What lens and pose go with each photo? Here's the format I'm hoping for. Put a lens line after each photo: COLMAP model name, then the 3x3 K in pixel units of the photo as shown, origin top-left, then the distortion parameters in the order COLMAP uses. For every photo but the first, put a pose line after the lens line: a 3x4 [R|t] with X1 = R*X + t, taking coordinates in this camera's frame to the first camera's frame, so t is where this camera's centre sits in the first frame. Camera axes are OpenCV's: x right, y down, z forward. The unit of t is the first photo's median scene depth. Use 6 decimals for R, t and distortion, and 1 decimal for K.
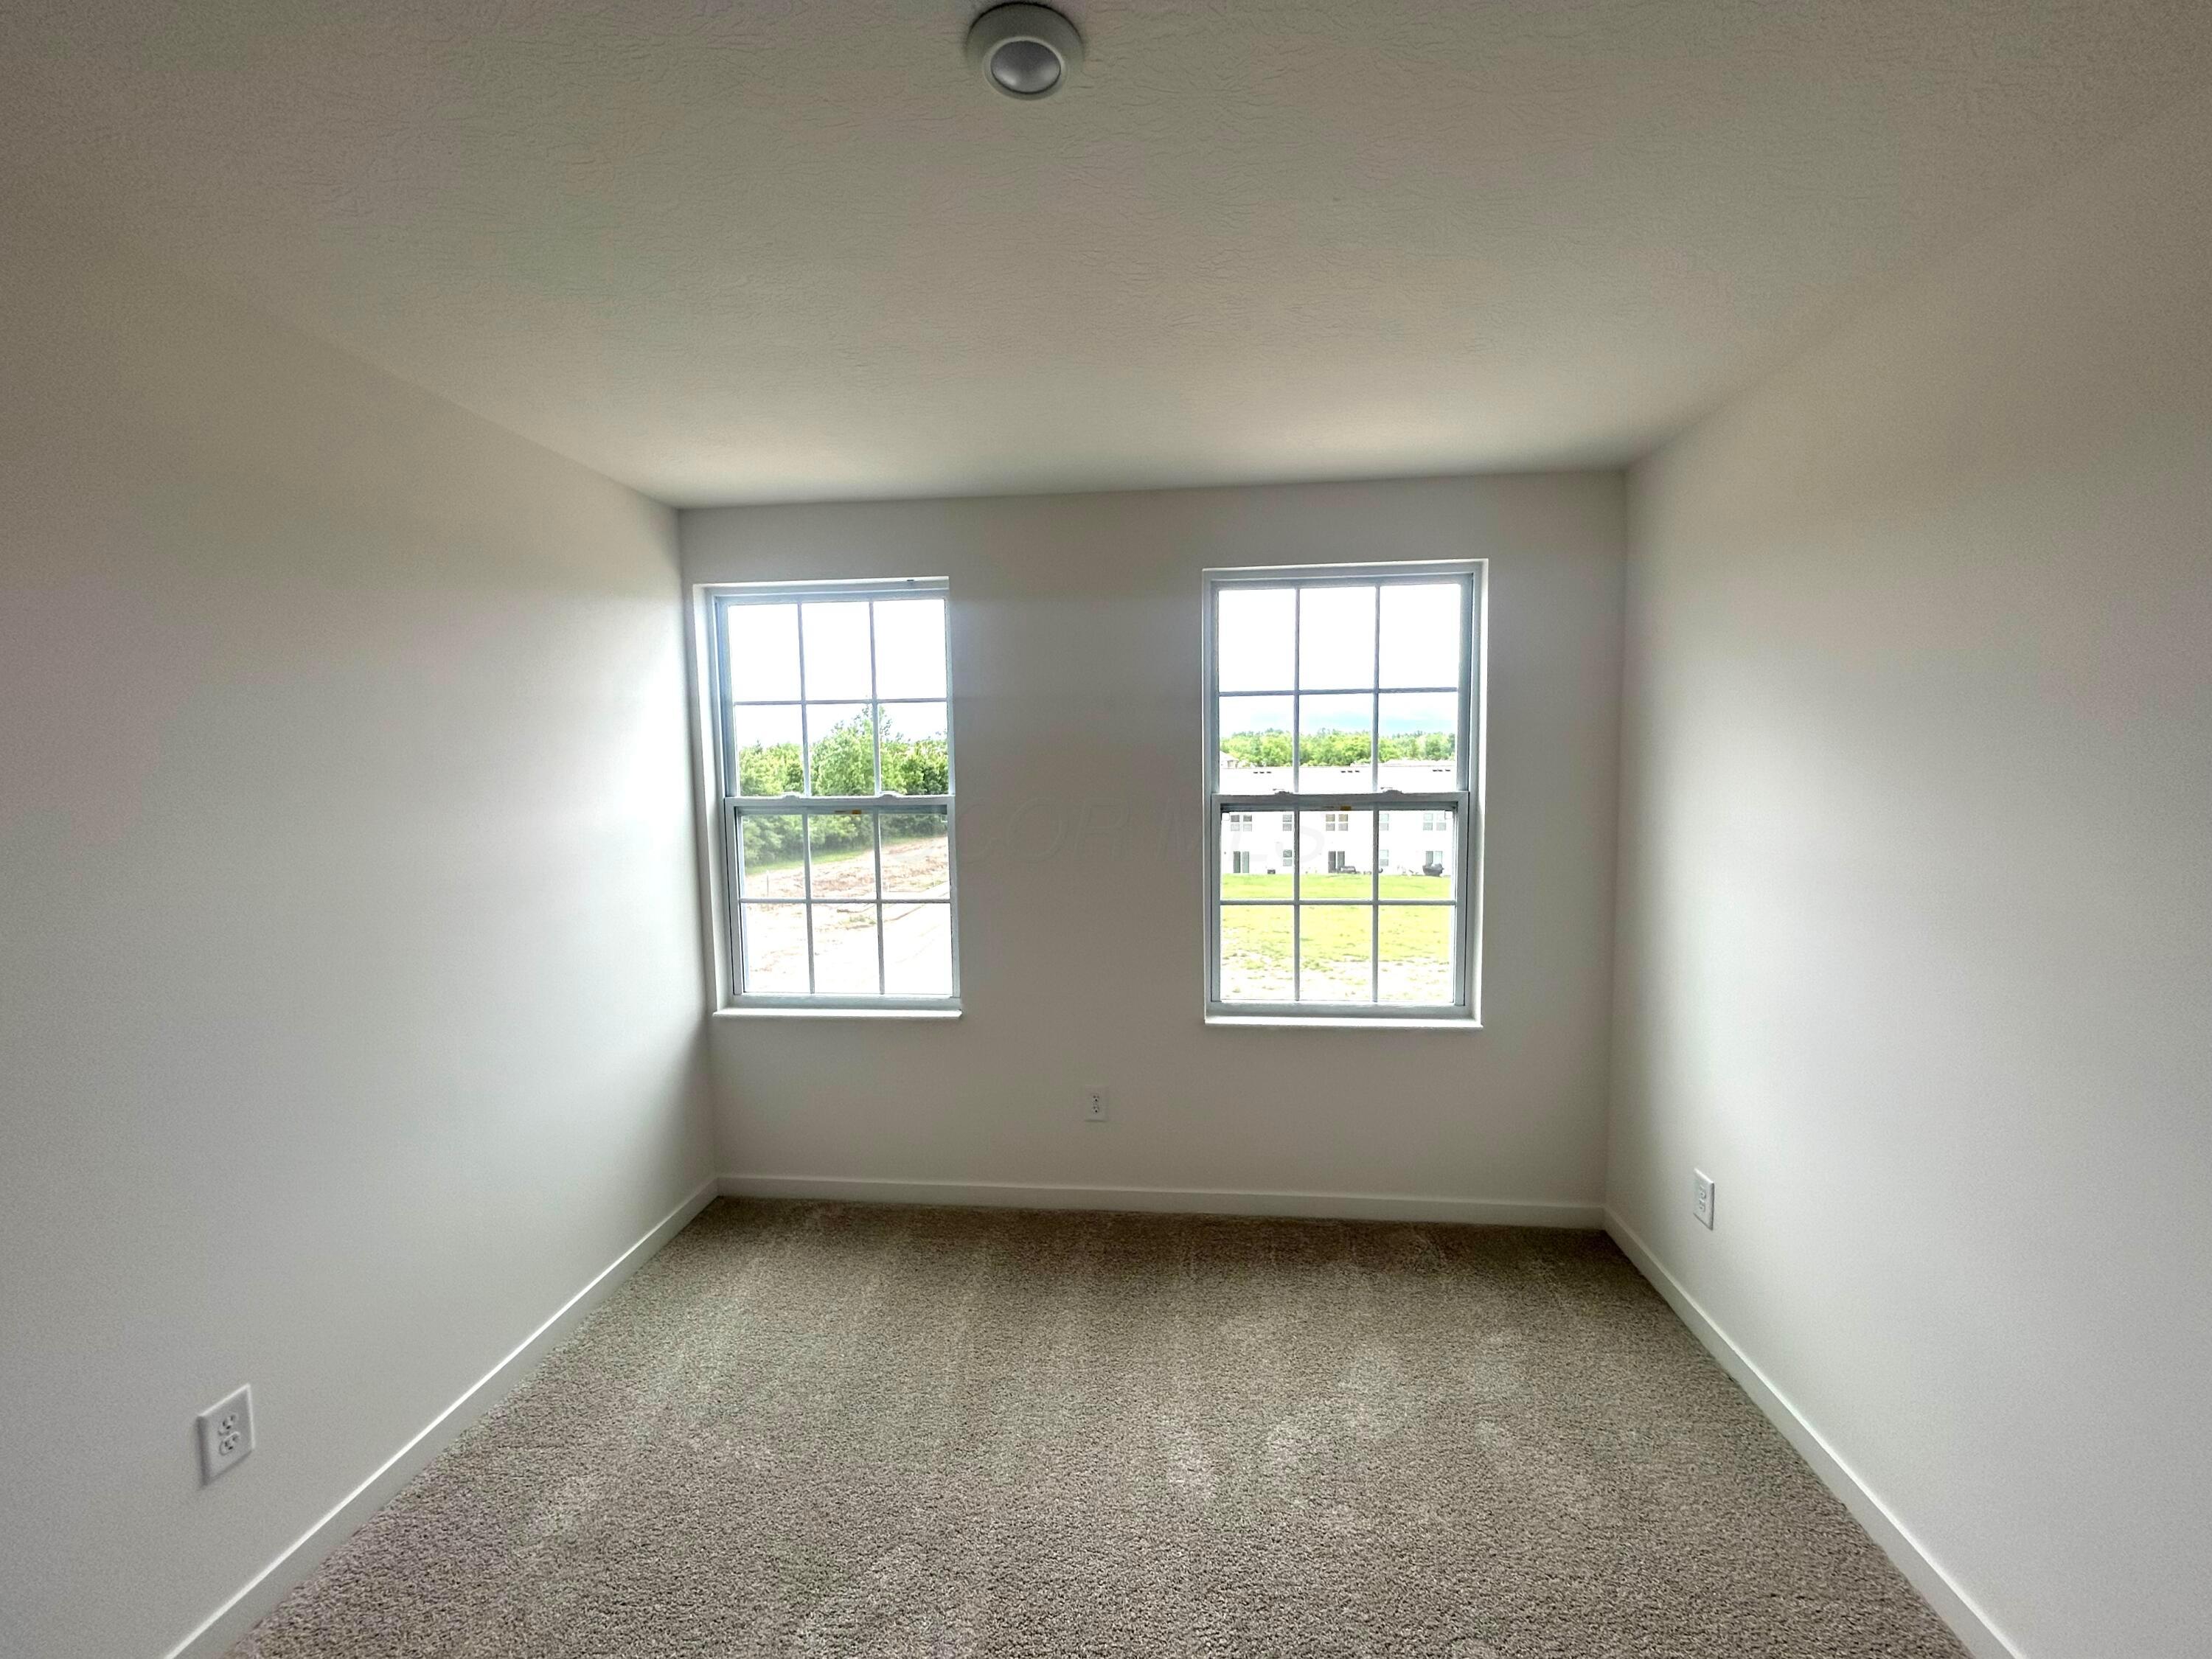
lens RADIAL K [[897.5, 0, 1063.6], [0, 897.5, 837.5], [0, 0, 1]] dist [-0.001721, 0.000315]
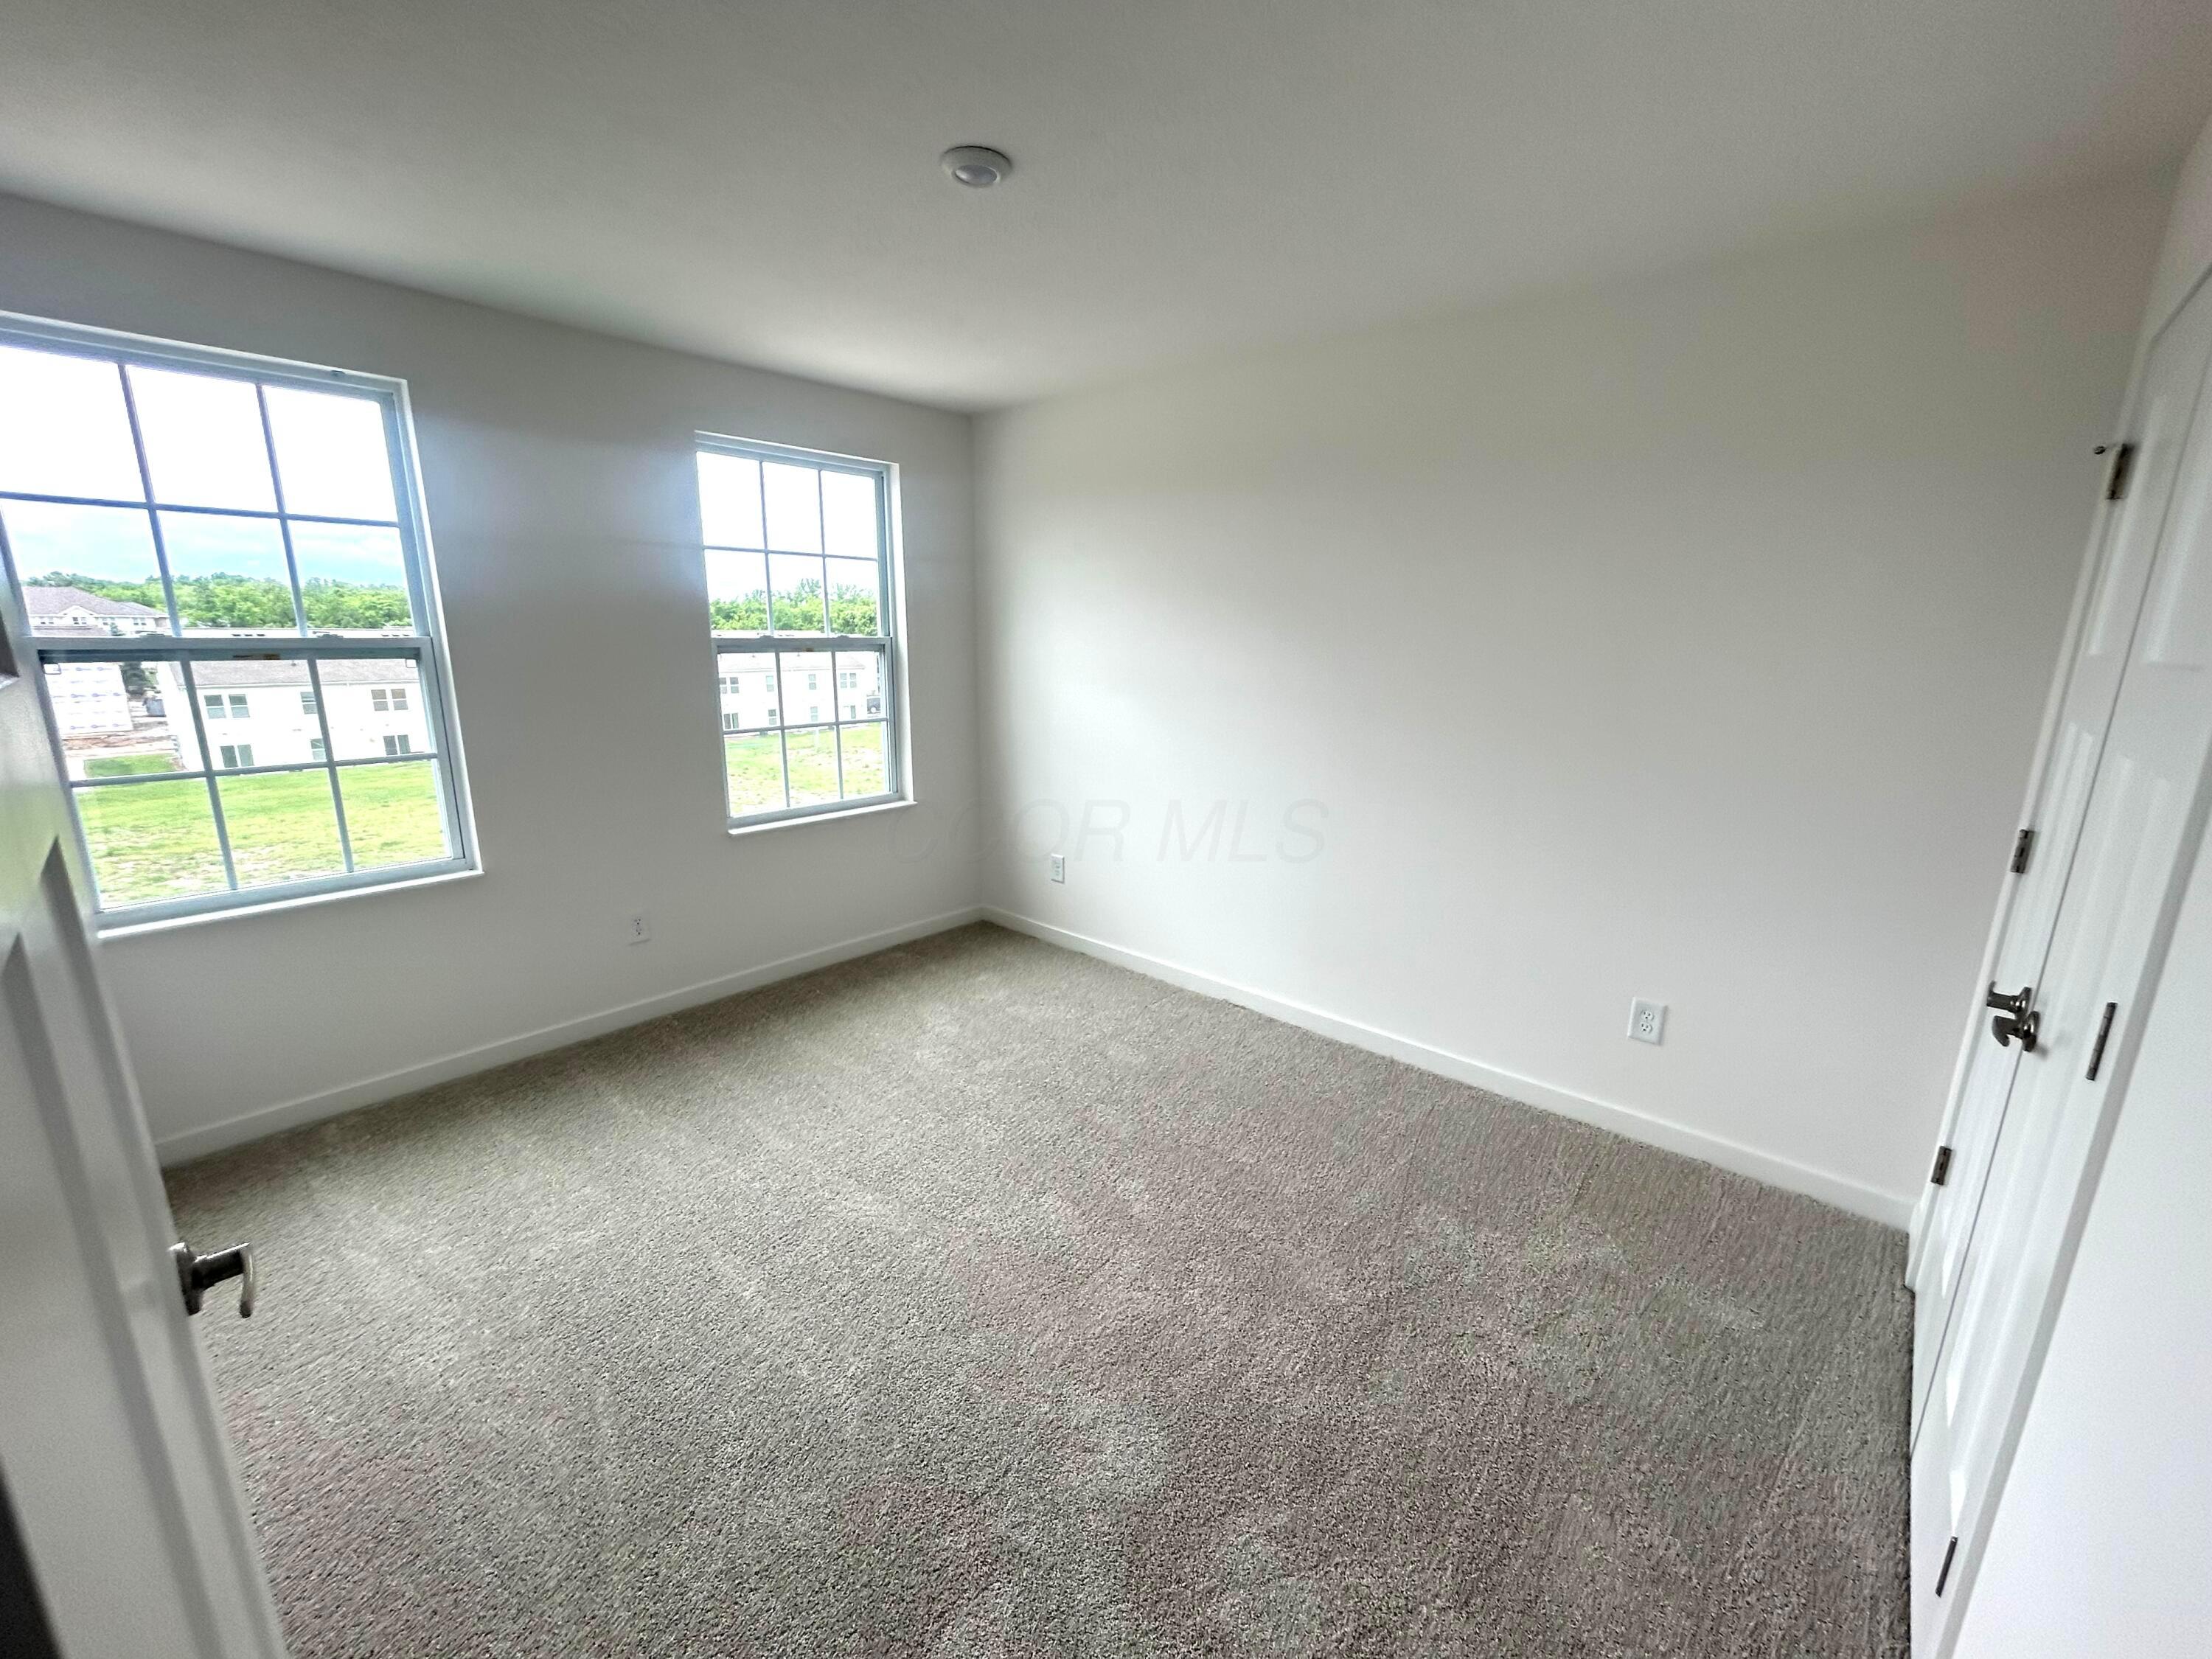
lens RADIAL K [[897.5, 0, 1104.2], [0, 897.5, 841.8], [0, 0, 1]] dist [-0.001721, 0.000315]
pose [[0.583758, -0.170248, 0.793878, -0.495506], [0.048538, 0.983338, 0.175187, 0.031671], [-0.810476, -0.063734, 0.582295, -0.090482]]
